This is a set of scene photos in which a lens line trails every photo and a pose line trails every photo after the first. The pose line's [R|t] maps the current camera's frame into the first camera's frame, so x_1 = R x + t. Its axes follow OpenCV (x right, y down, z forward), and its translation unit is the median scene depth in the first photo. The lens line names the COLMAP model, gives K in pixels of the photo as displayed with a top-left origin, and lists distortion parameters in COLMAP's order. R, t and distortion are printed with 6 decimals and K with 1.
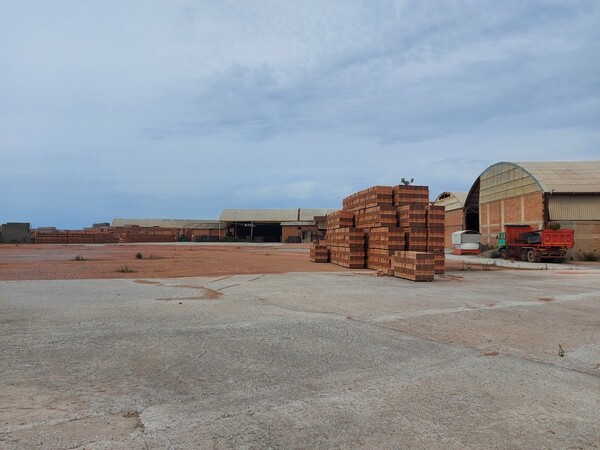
lens RADIAL K [[424.6, 0, 301.6], [0, 424.6, 220.1], [0, 0, 1]] dist [0.085422, -0.079544]
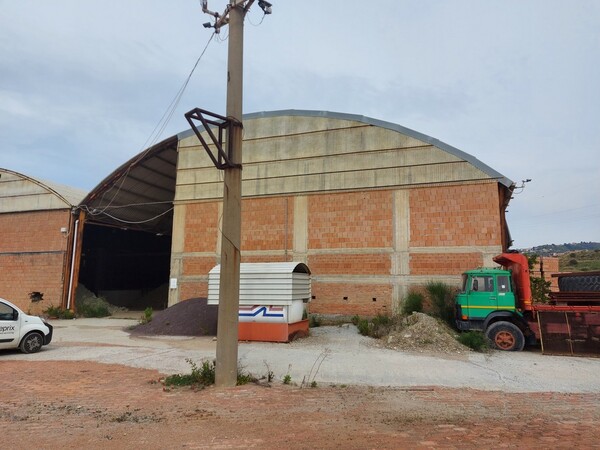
lens RADIAL K [[424.6, 0, 301.6], [0, 424.6, 220.1], [0, 0, 1]] dist [0.085422, -0.079544]
pose [[0.288518, 0.149918, 0.945665, 0.114314], [-0.047749, 0.988690, -0.142171, 0.057331], [-0.956283, -0.004136, 0.292413, 1.344844]]
